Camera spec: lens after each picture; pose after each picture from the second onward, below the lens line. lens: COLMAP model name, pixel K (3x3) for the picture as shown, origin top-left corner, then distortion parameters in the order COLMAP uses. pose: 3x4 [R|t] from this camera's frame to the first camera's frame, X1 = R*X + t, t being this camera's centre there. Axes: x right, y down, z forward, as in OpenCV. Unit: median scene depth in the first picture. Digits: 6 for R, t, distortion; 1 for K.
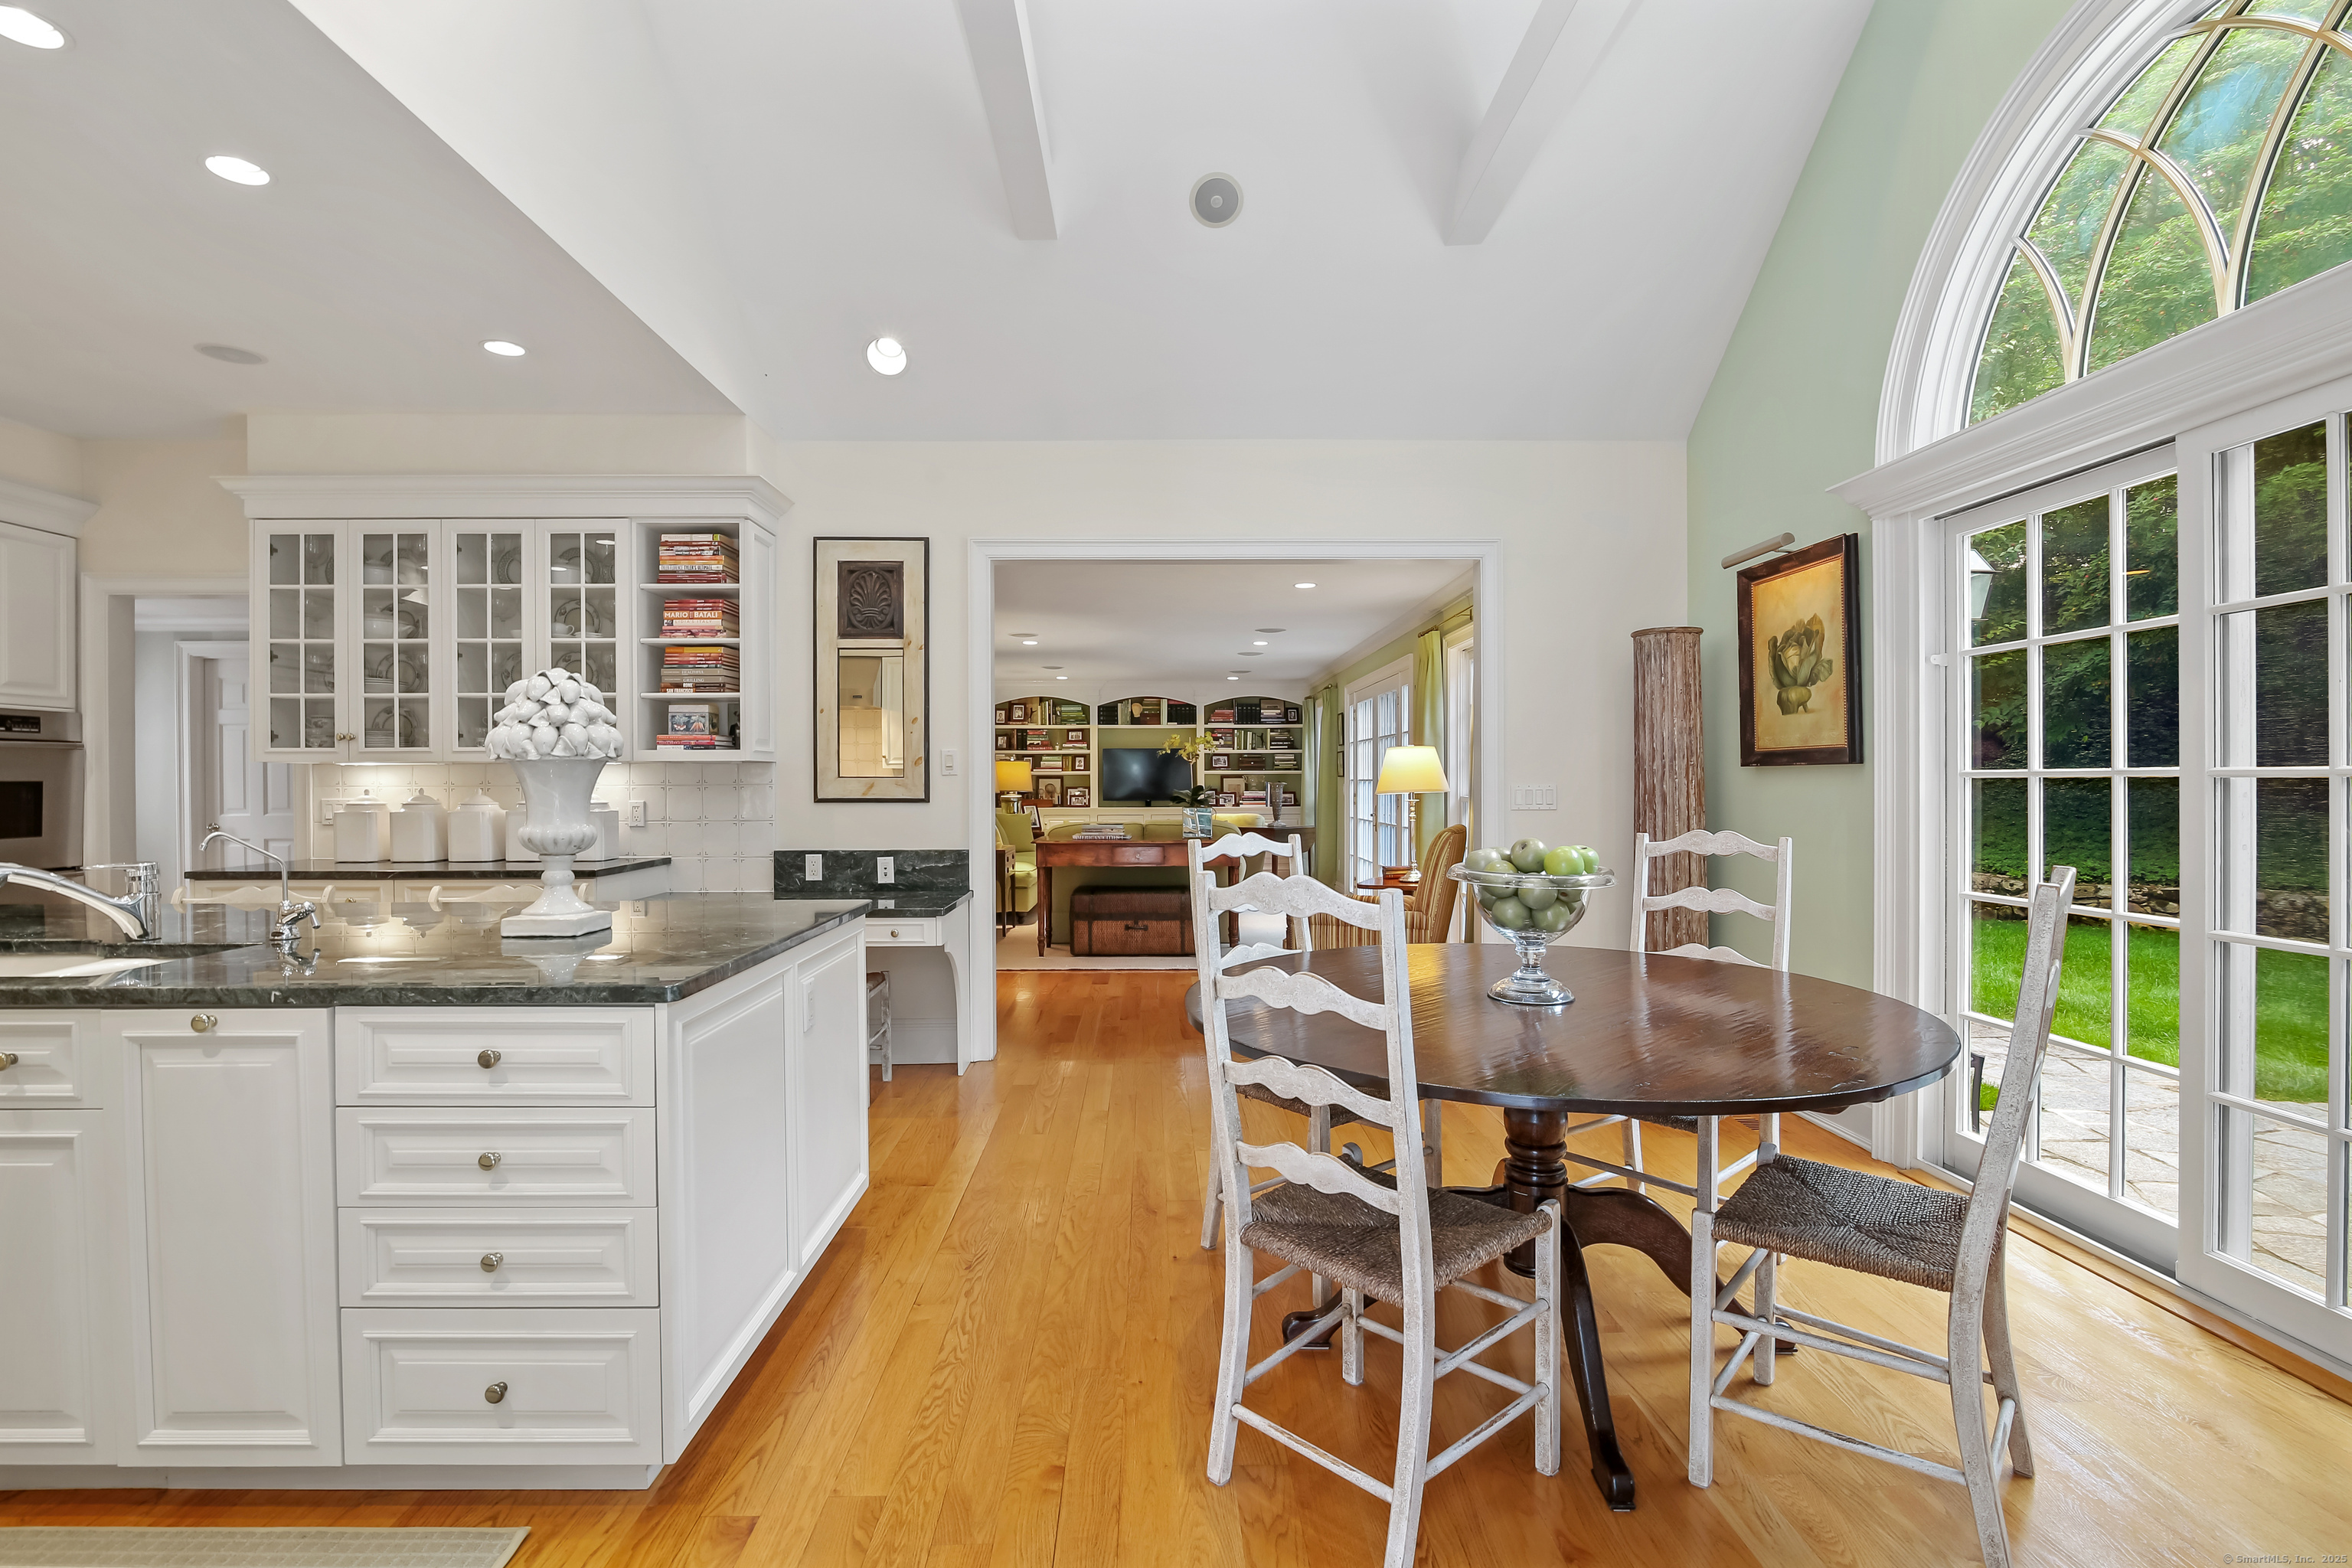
lens RADIAL K [[1087.8, 0, 1169.8], [0, 1087.8, 792.1], [0, 0, 1]] dist [-0.021464, 0.002832]
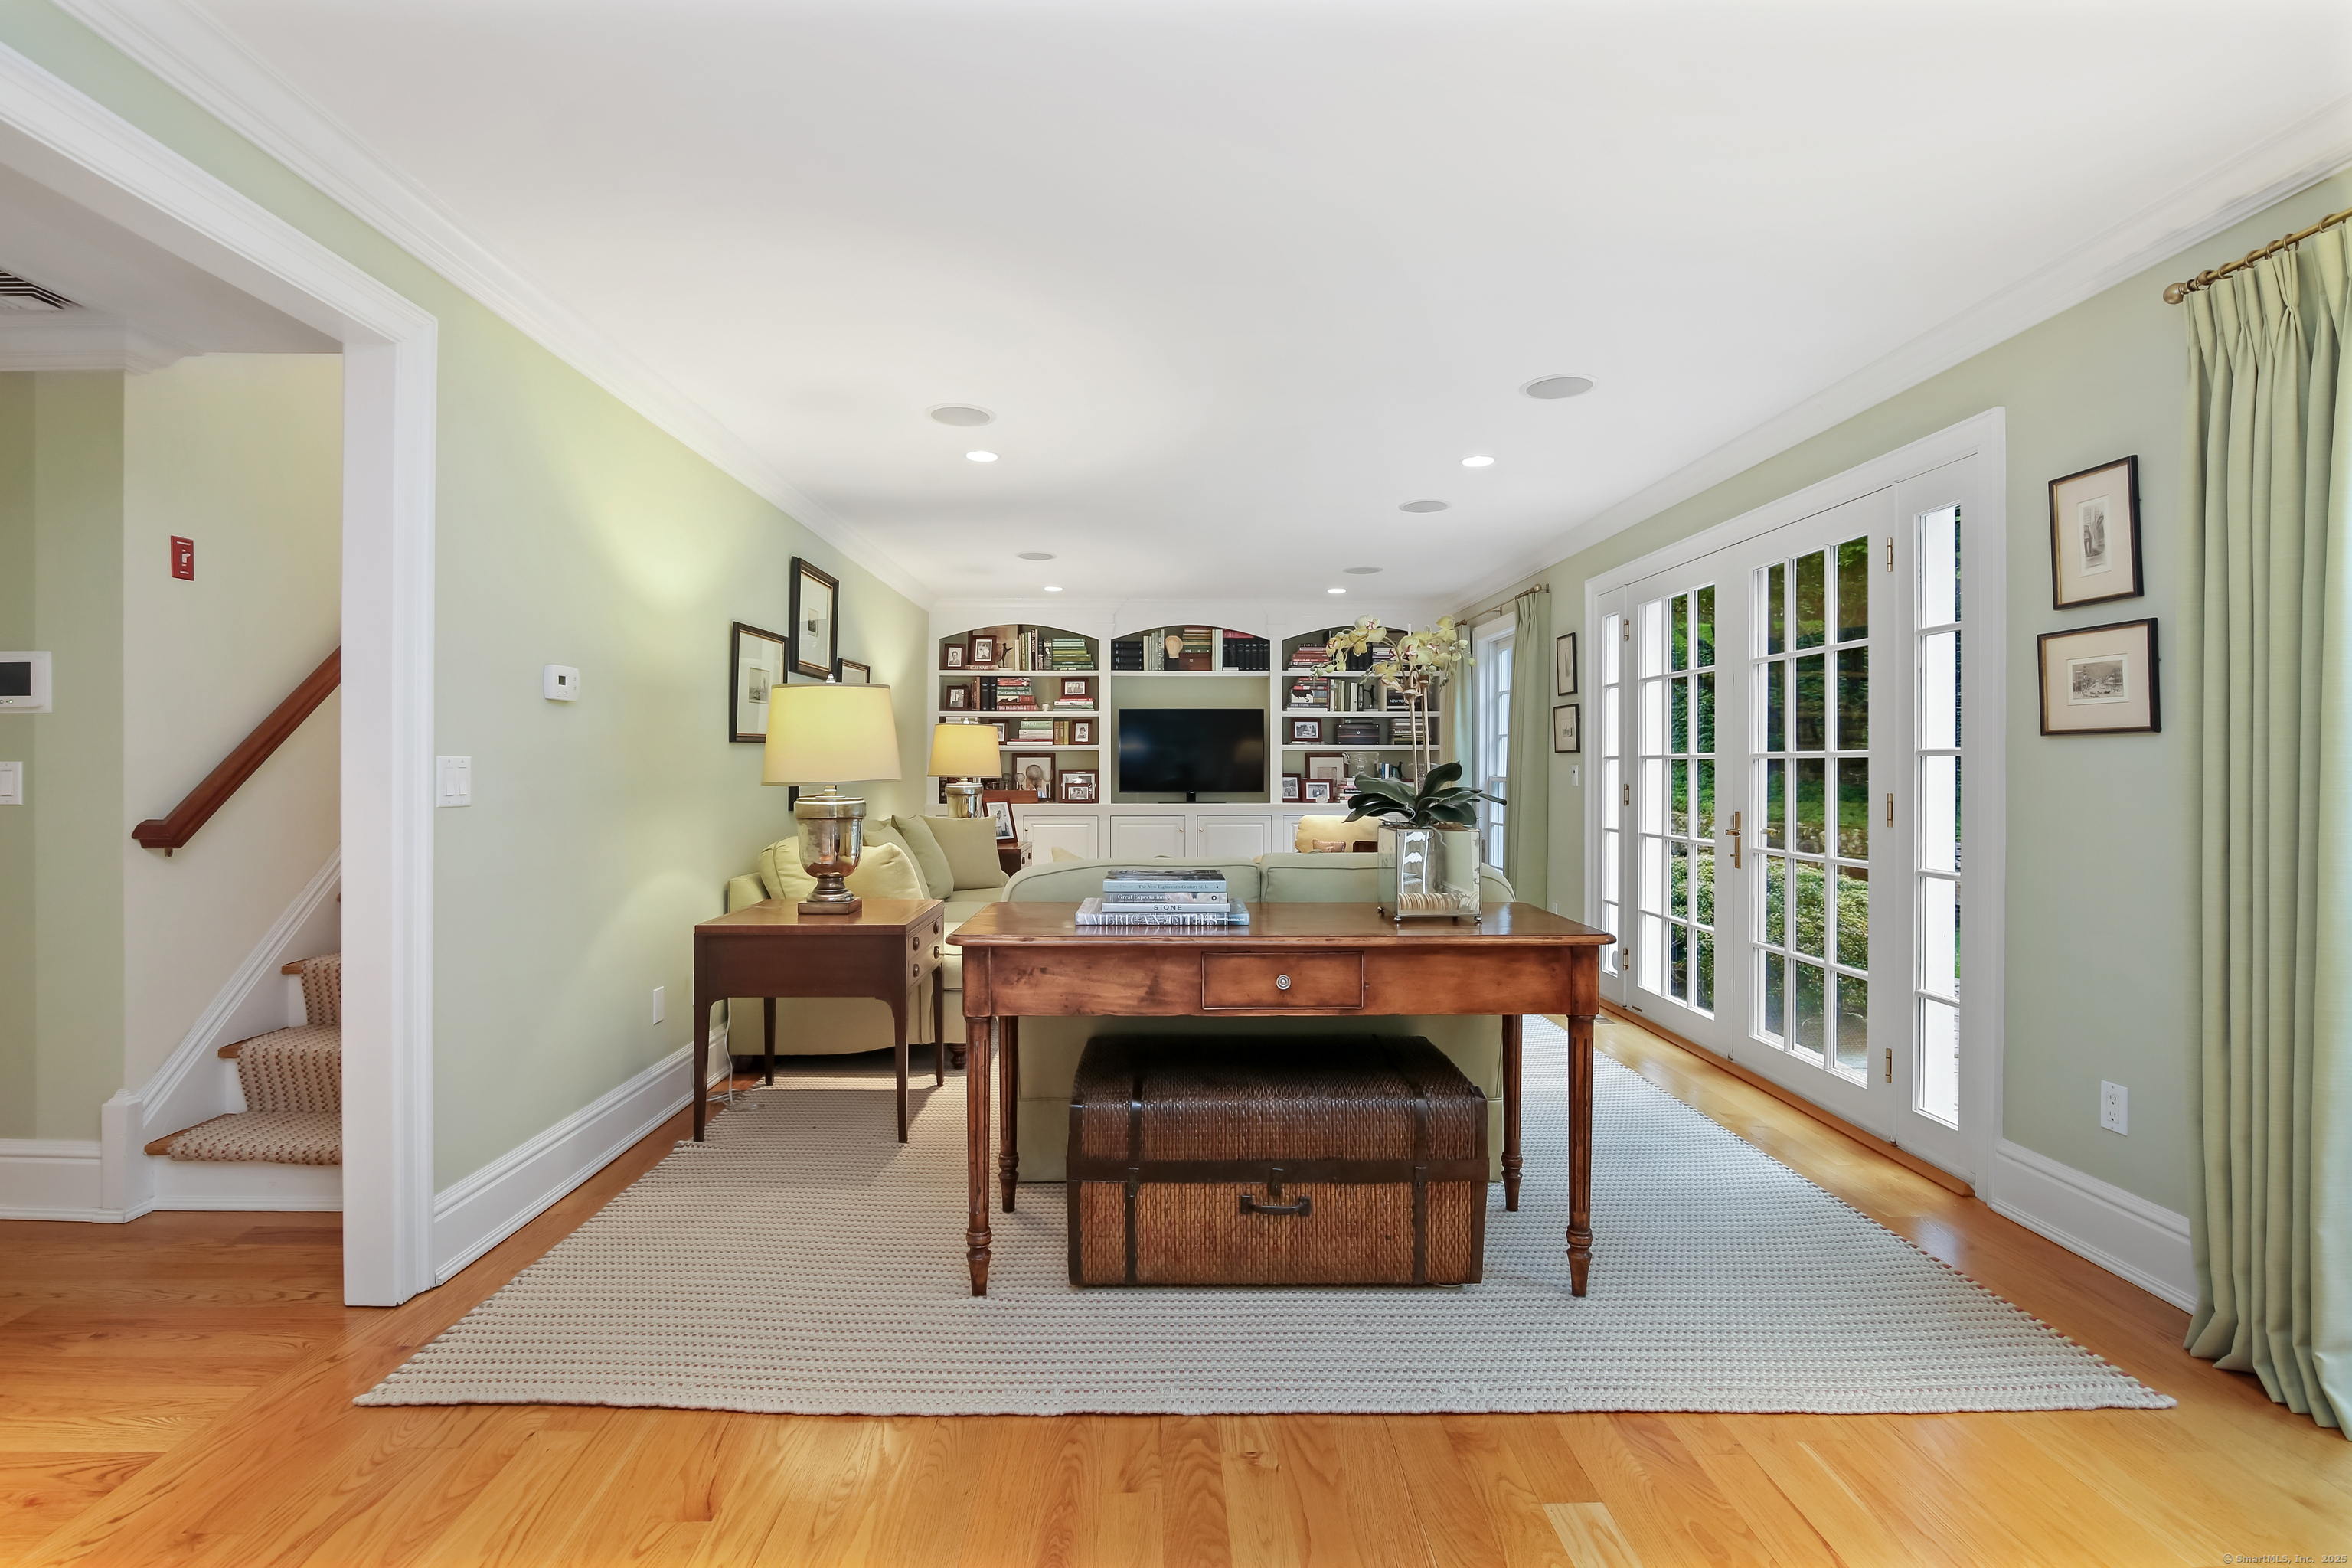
lens RADIAL K [[1087.8, 0, 1170.3], [0, 1087.8, 765.8], [0, 0, 1]] dist [-0.021464, 0.002832]
pose [[0.999982, 0.002744, 0.005304, -0.100038], [-0.002687, 0.999938, -0.010778, -0.002351], [-0.005333, 0.010764, 0.999928, 1.072226]]
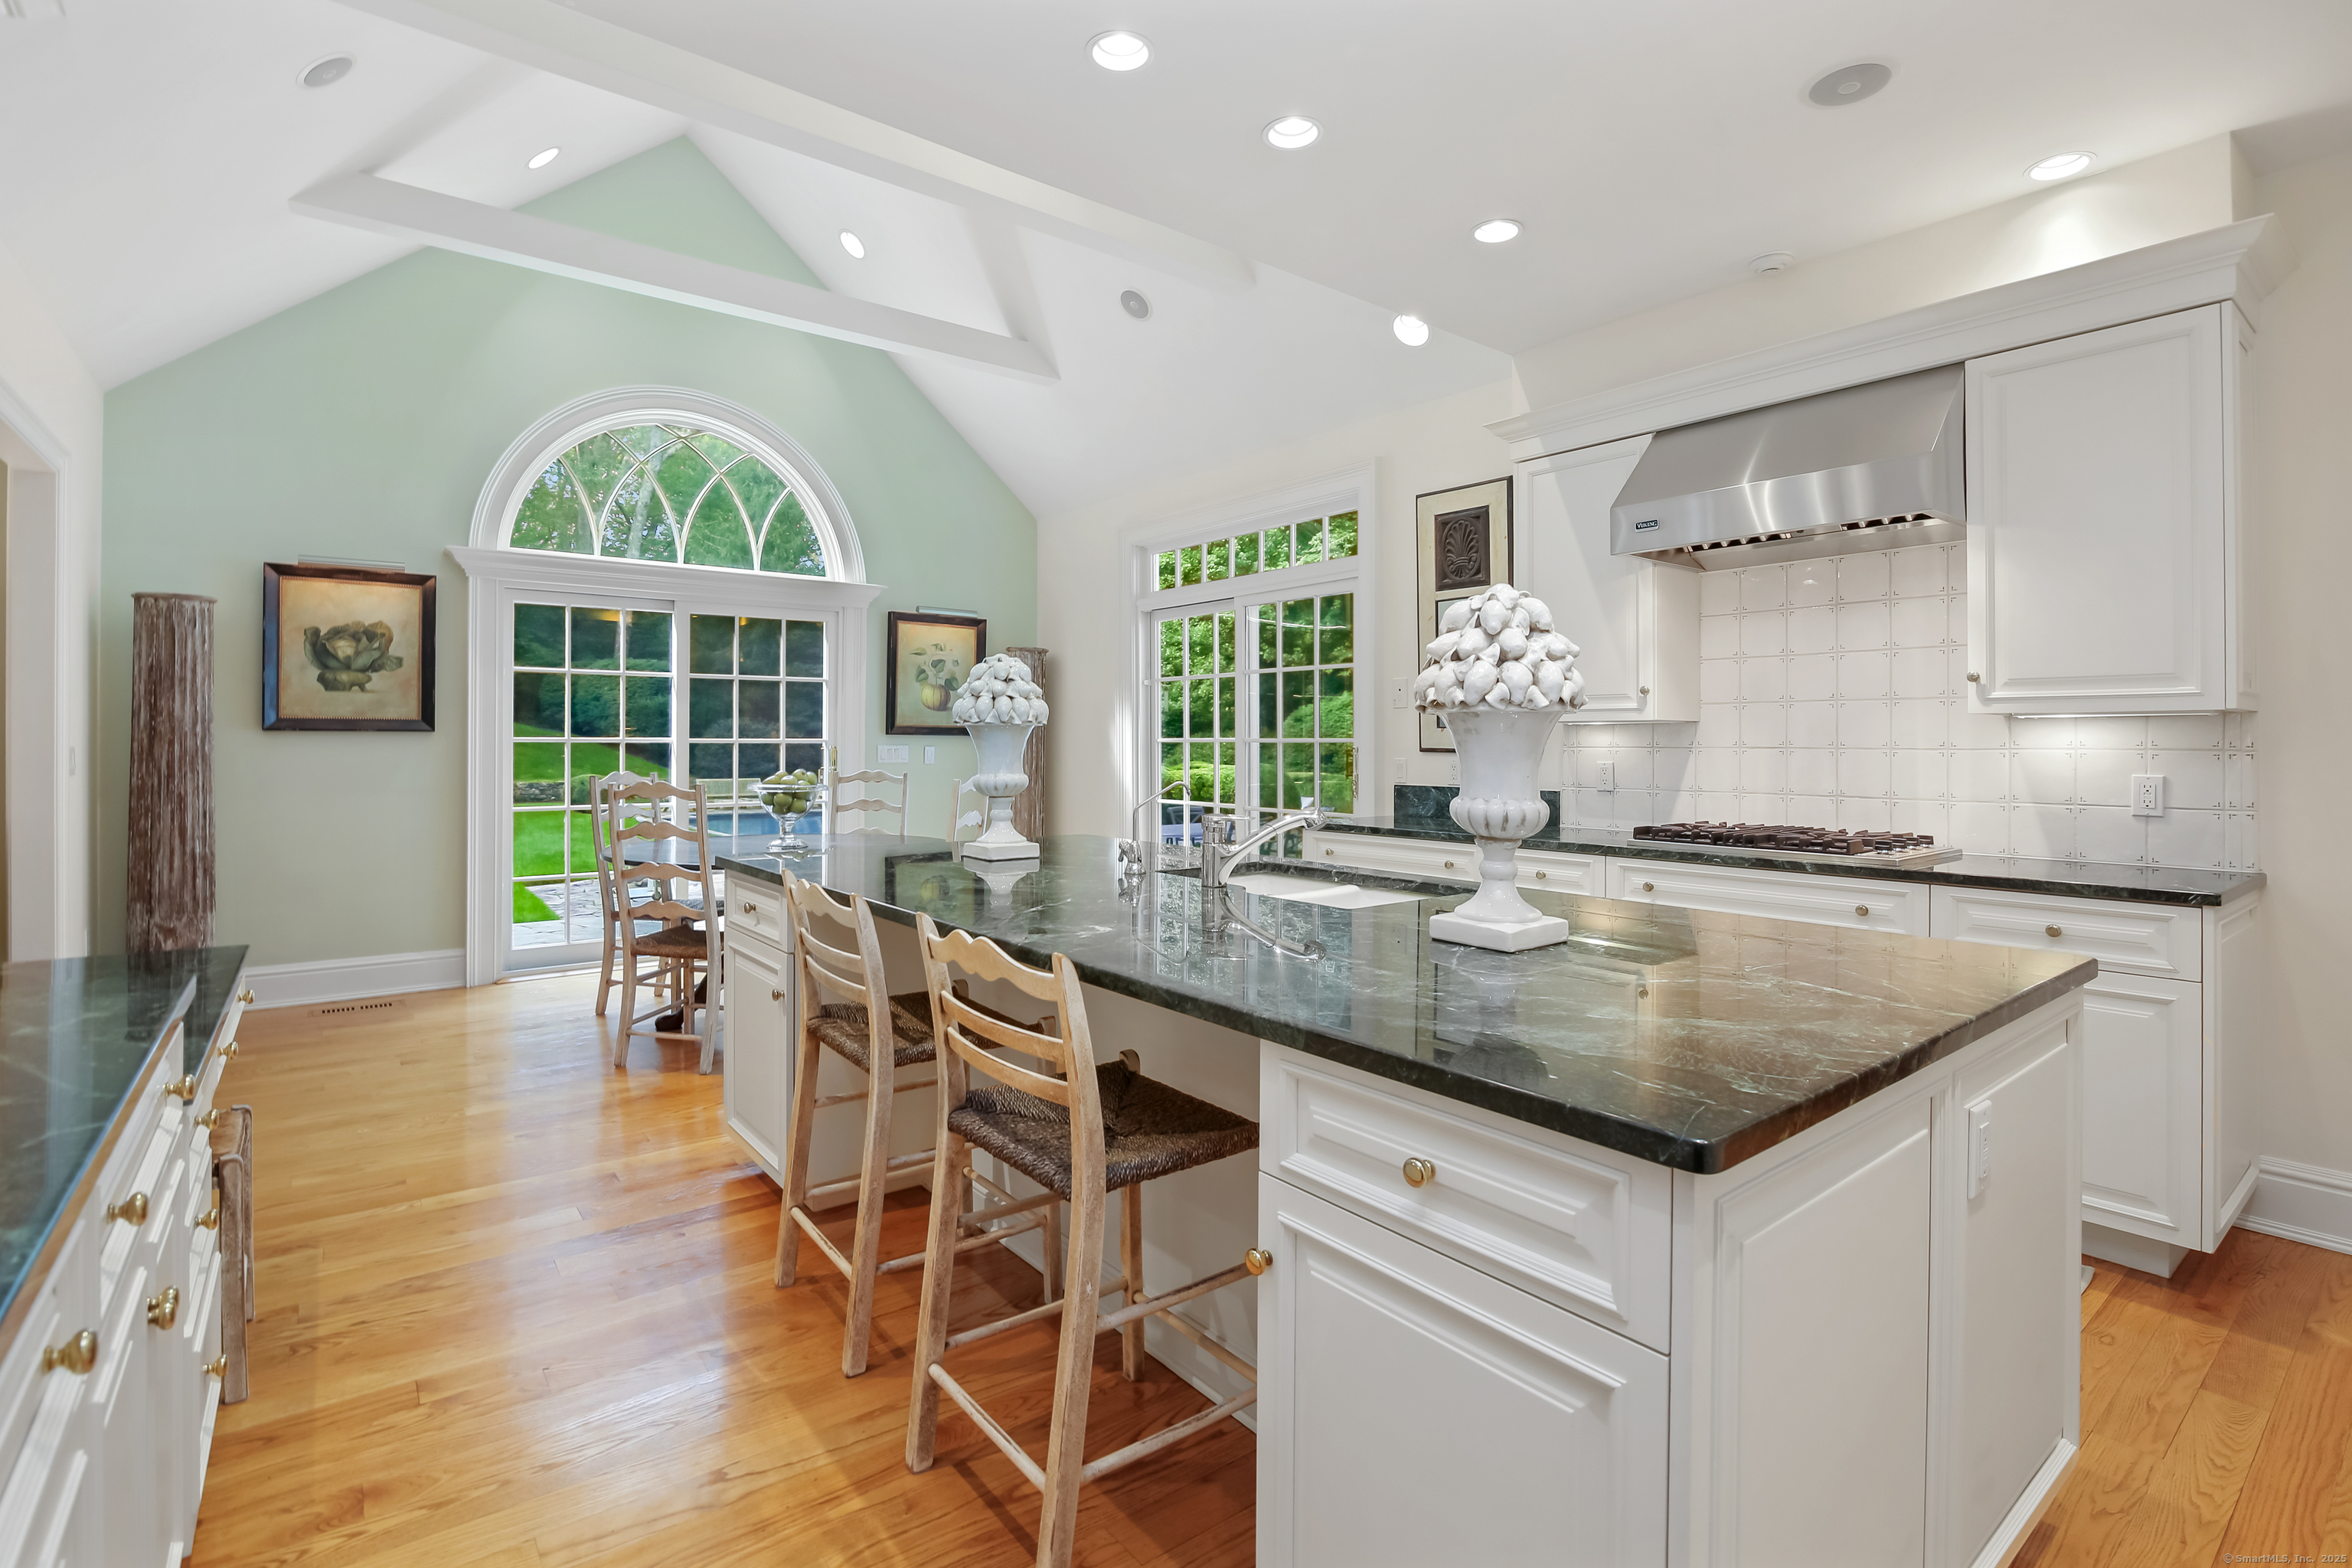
lens RADIAL K [[1087.8, 0, 1184.1], [0, 1087.8, 746.6], [0, 0, 1]] dist [-0.021464, 0.002832]
pose [[-0.604977, 0.000547, 0.796242, -0.885881], [0.007874, 0.999955, 0.005296, -0.004242], [-0.796204, 0.009473, -0.604954, 0.817459]]
